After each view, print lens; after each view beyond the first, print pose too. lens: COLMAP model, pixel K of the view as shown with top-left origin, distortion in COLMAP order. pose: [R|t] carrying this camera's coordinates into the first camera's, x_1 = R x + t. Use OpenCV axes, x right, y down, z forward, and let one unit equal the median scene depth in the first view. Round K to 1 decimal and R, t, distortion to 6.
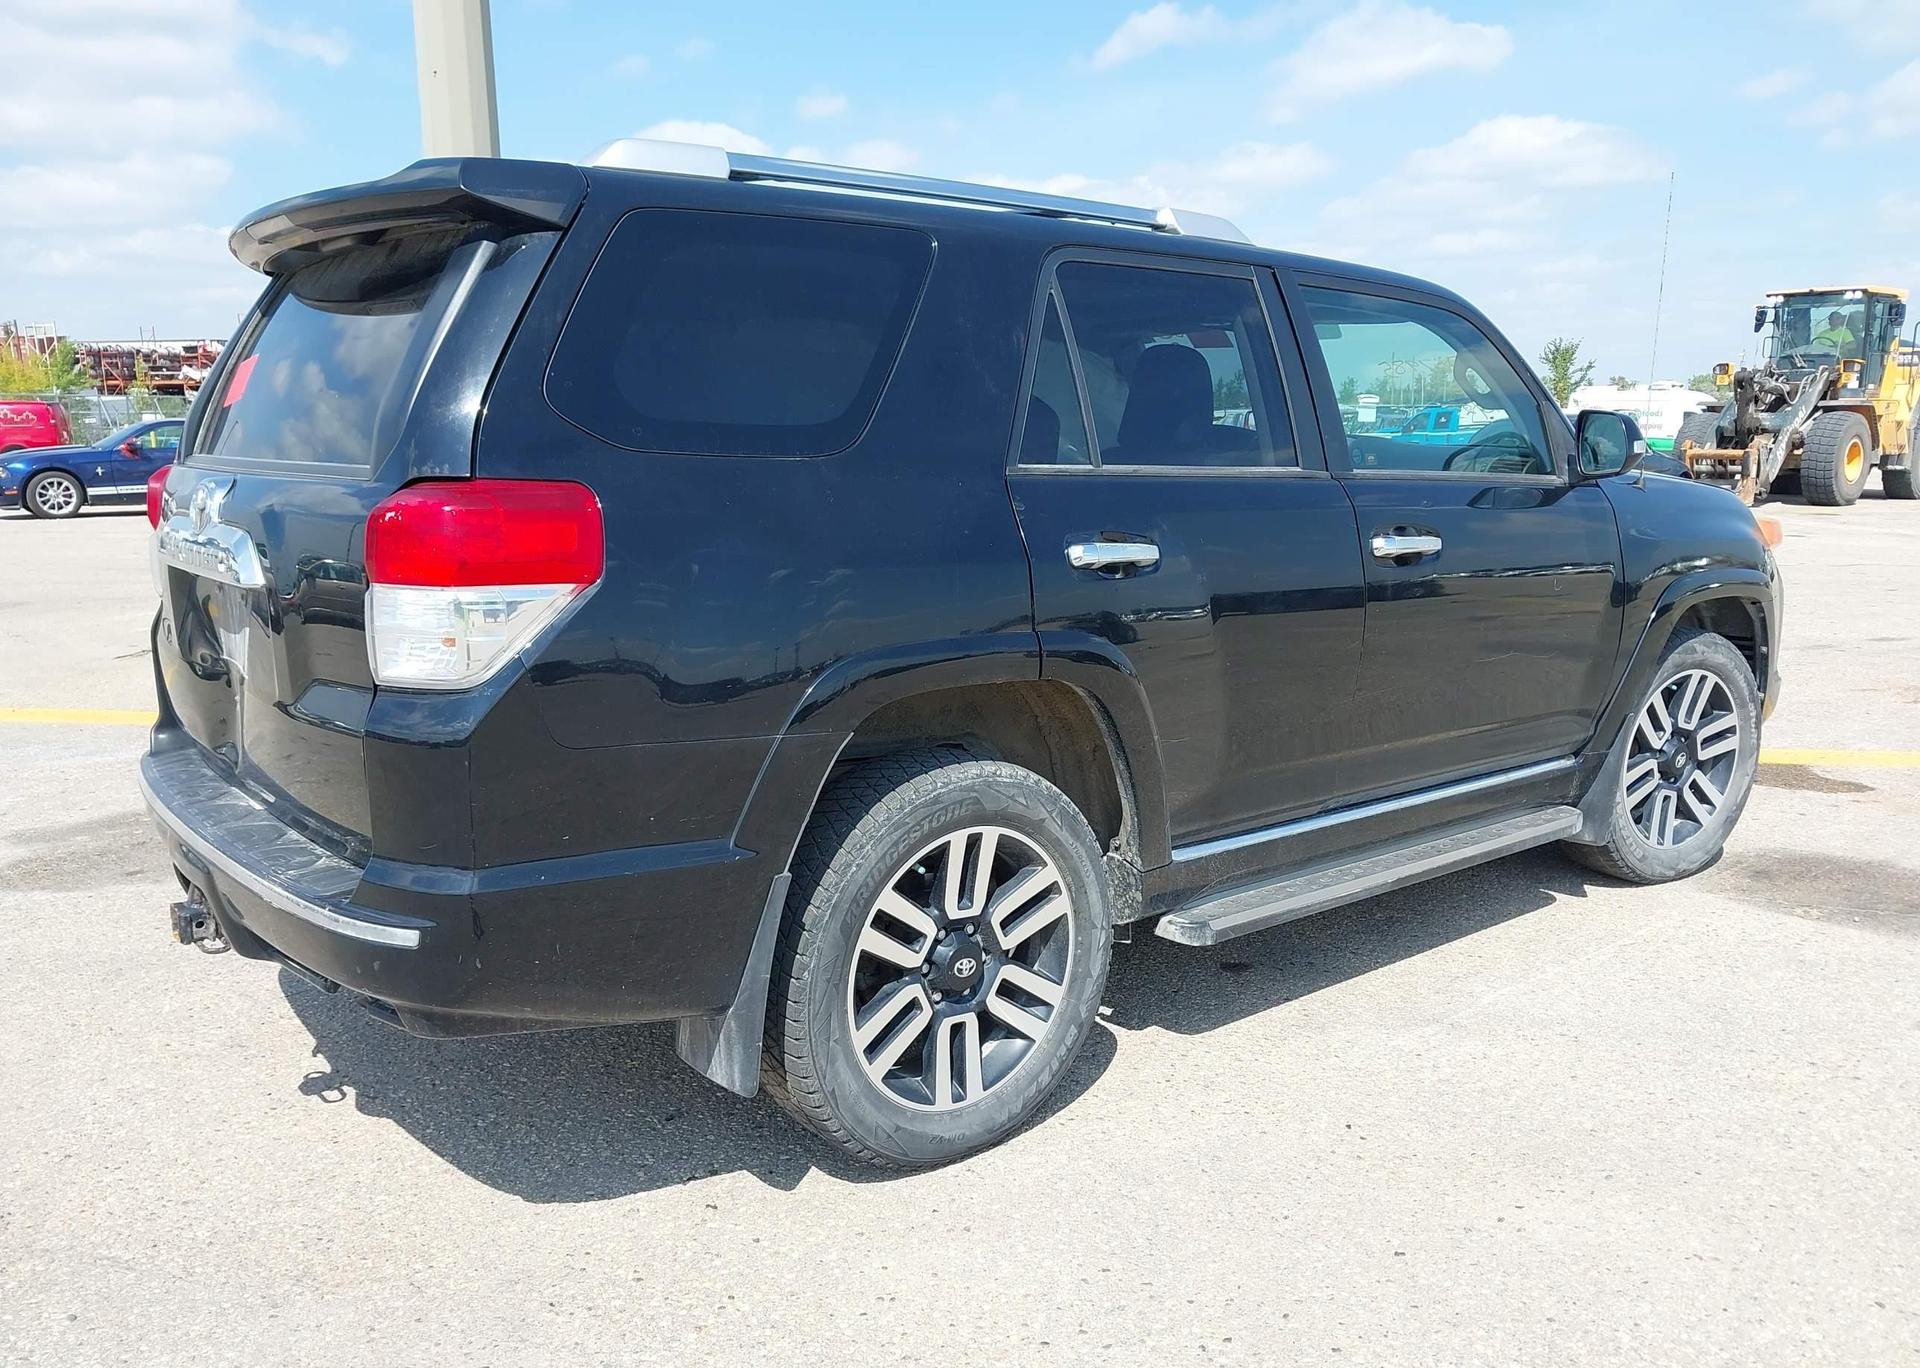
lens RADIAL K [[1548.5, 0, 958.2], [0, 1548.5, 711.9], [0, 0, 1]] dist [0.009989, -0.025736]
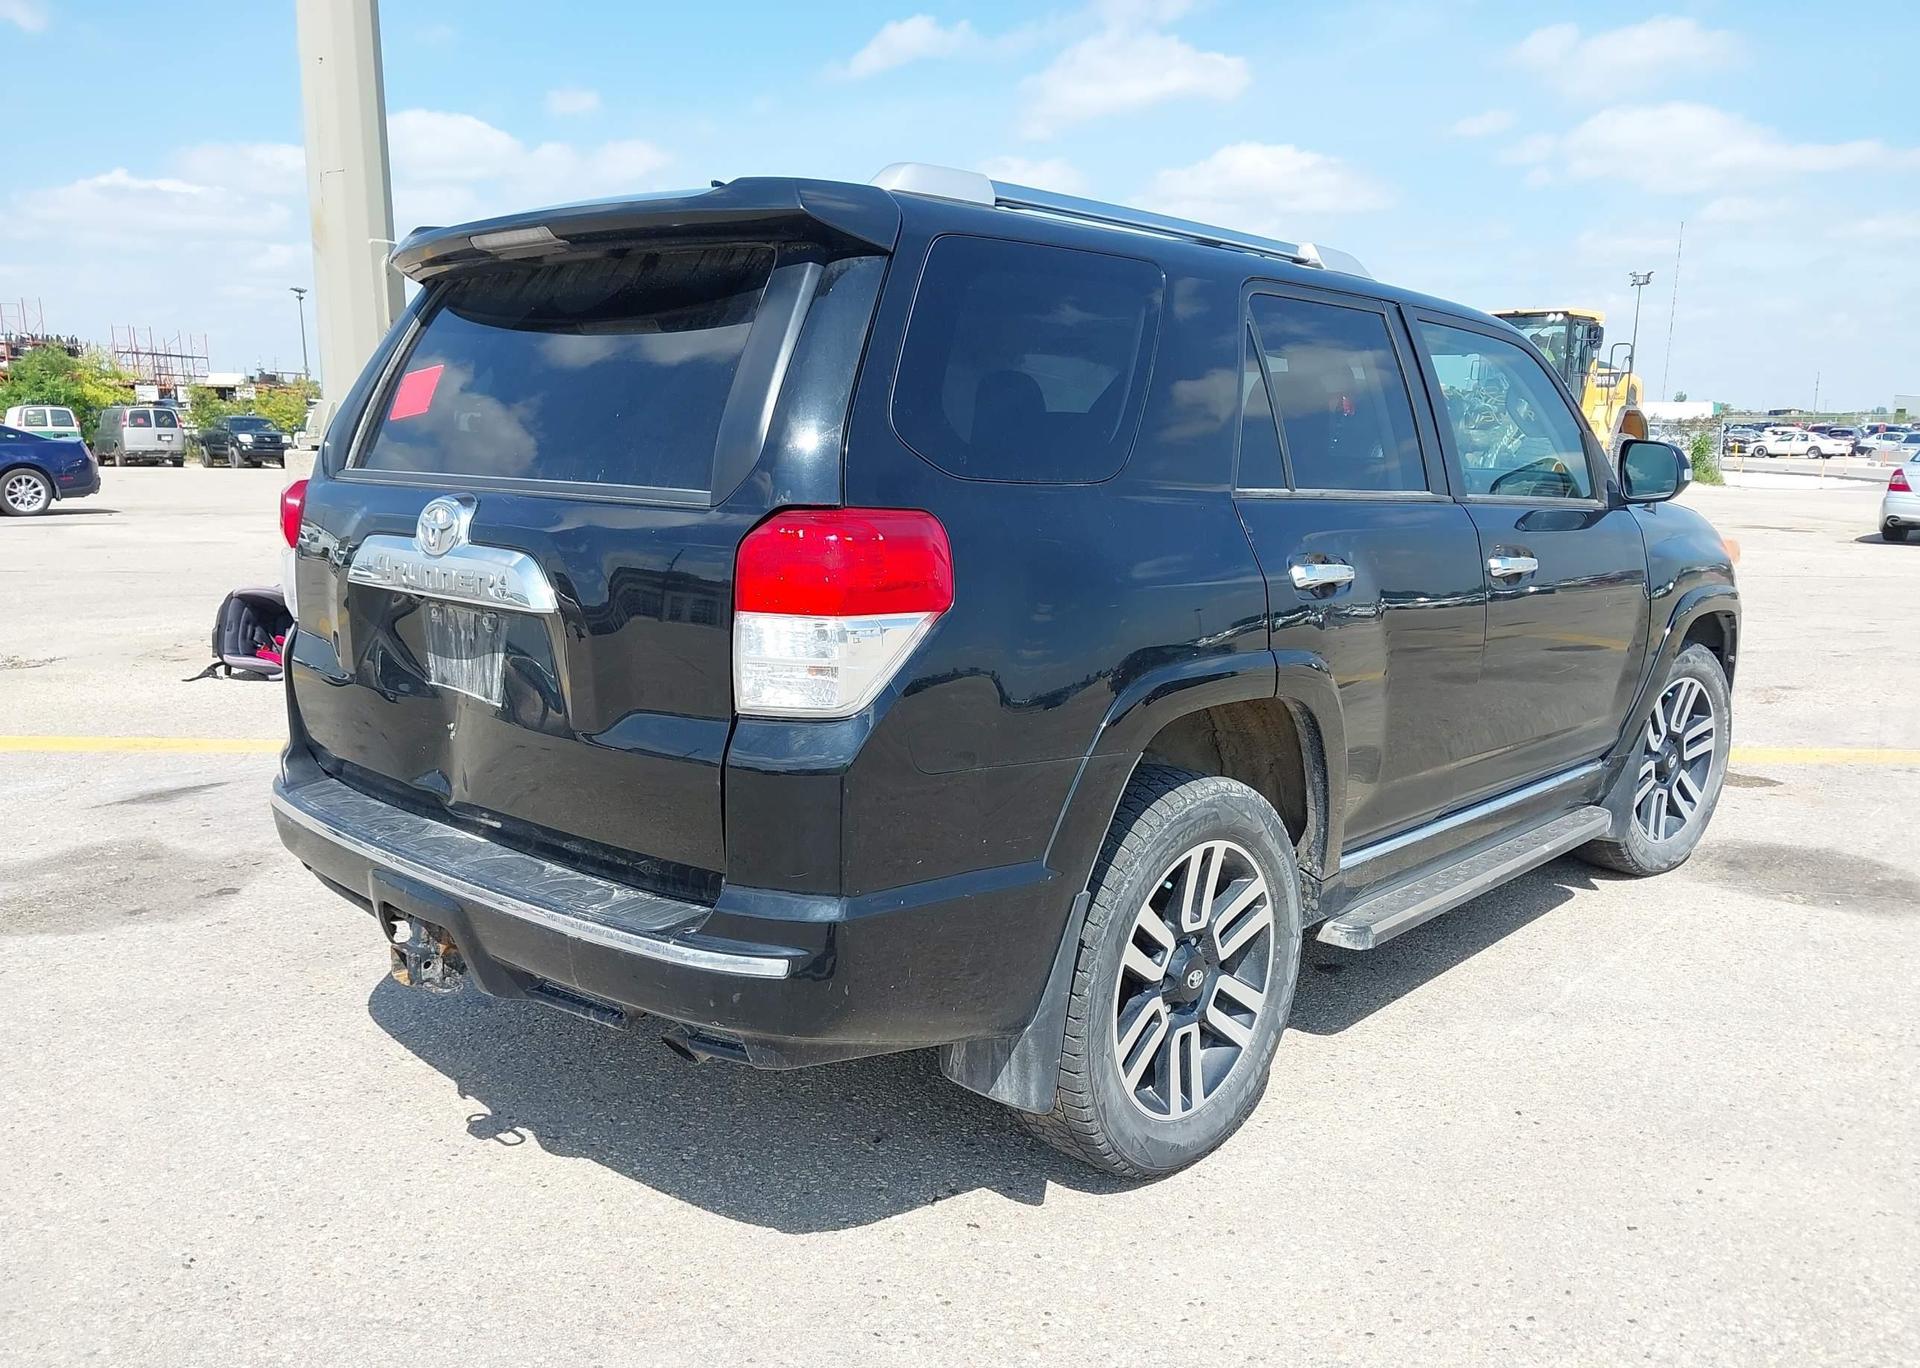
lens RADIAL K [[1548.5, 0, 968.8], [0, 1548.5, 710.0], [0, 0, 1]] dist [0.009989, -0.025736]
pose [[0.987943, -0.012718, 0.154294, -0.266407], [0.013606, 0.999896, -0.004695, -0.008994], [-0.154218, 0.006737, 0.988014, 0.005452]]
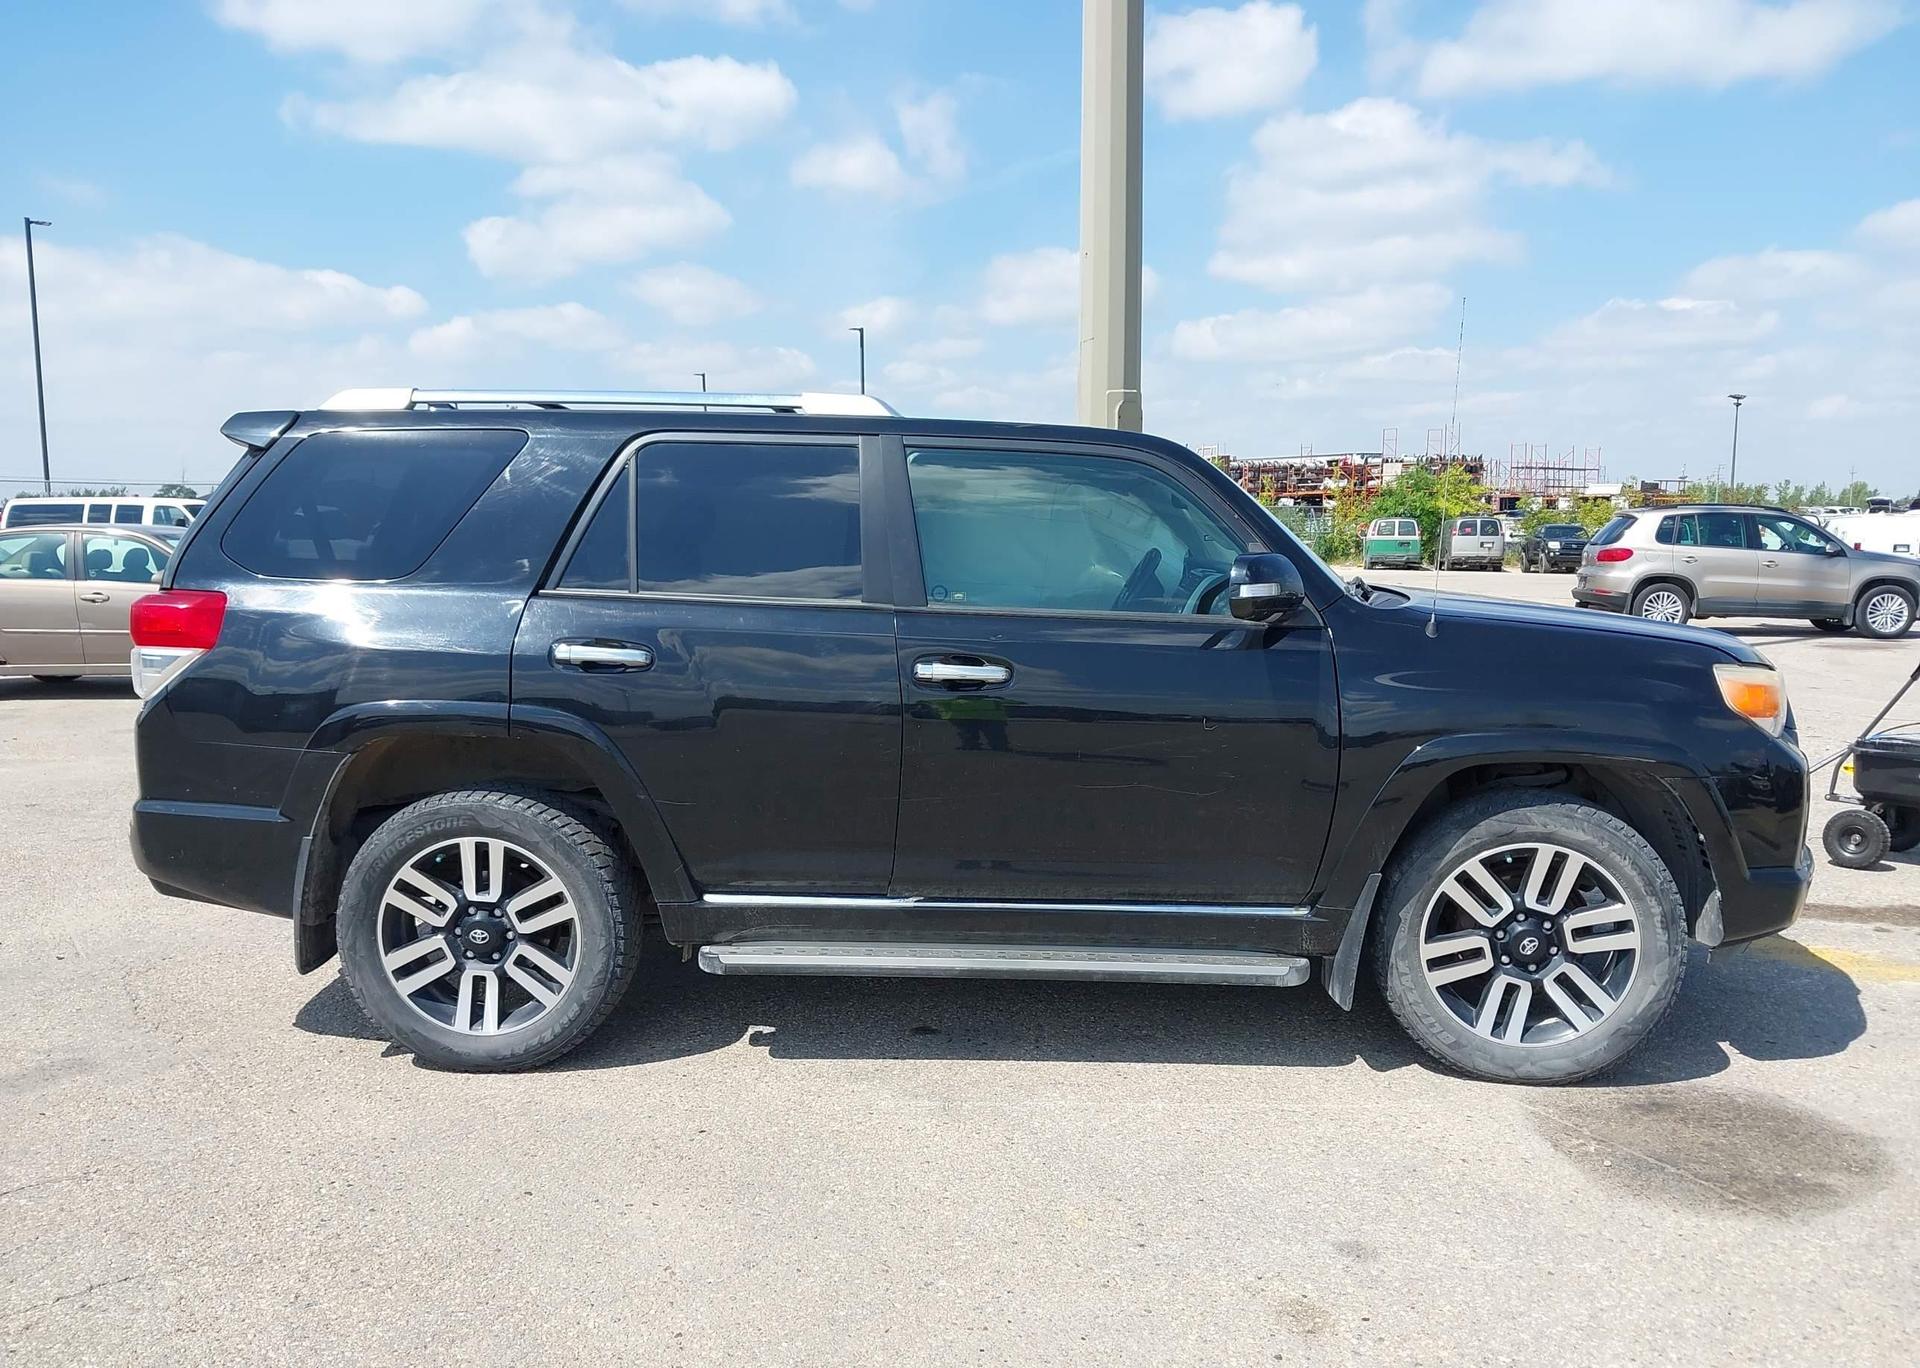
lens RADIAL K [[1548.5, 0, 943.6], [0, 1548.5, 676.5], [0, 0, 1]] dist [0.009989, -0.025736]
pose [[0.740290, 0.064481, -0.669189, 1.134813], [-0.122980, 0.991582, -0.040501, -0.062210], [0.660944, 0.112280, 0.741988, 0.162853]]
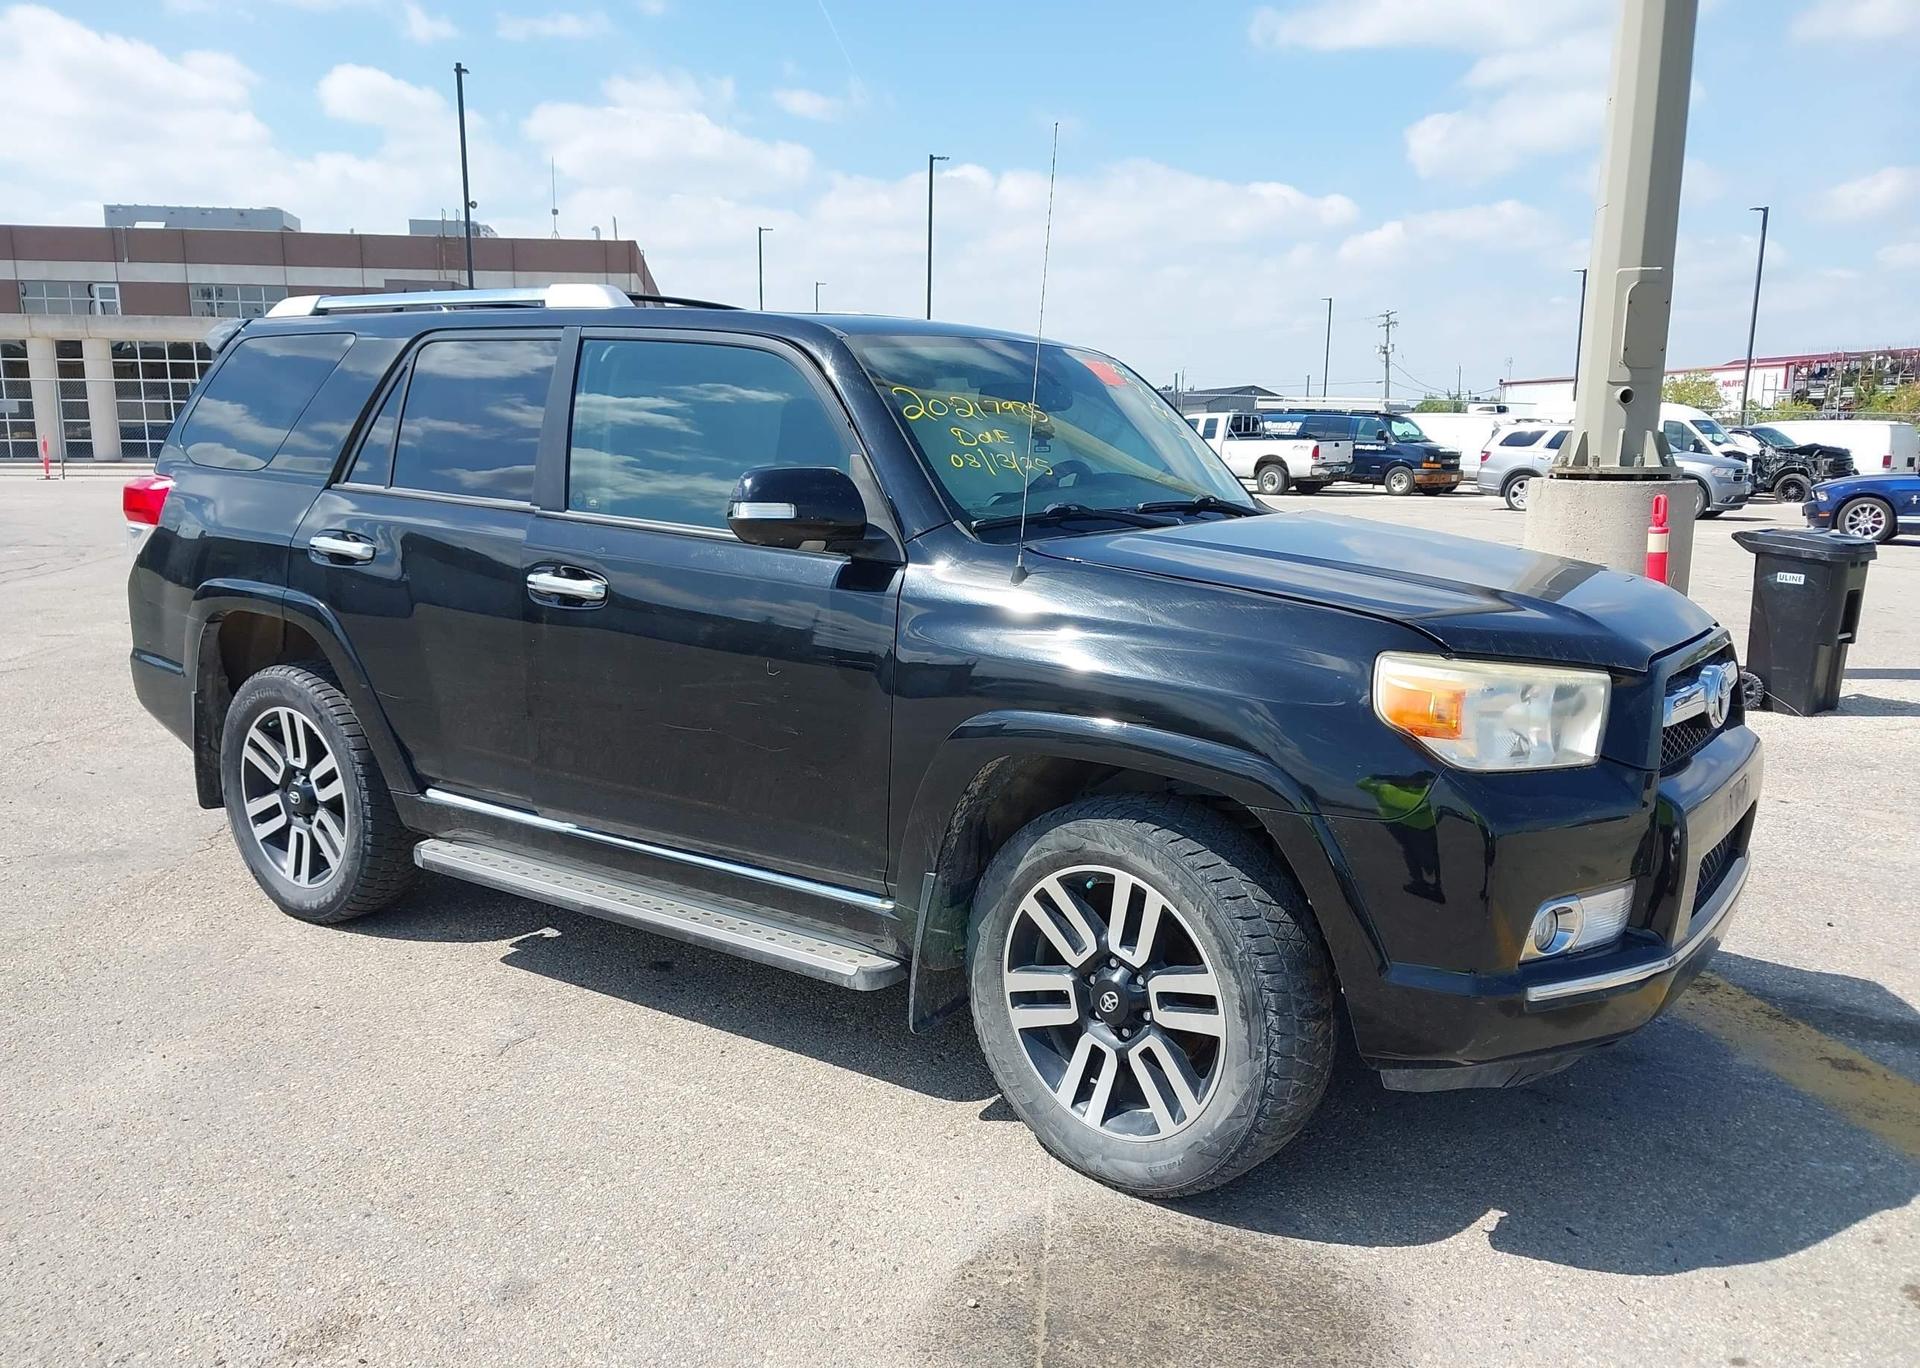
lens RADIAL K [[1548.5, 0, 957.2], [0, 1548.5, 679.0], [0, 0, 1]] dist [0.009989, -0.025736]
pose [[0.259477, 0.157509, -0.952818, 1.492585], [-0.190076, 0.975642, 0.109520, -0.229039], [0.946859, 0.152690, 0.283096, 1.041423]]
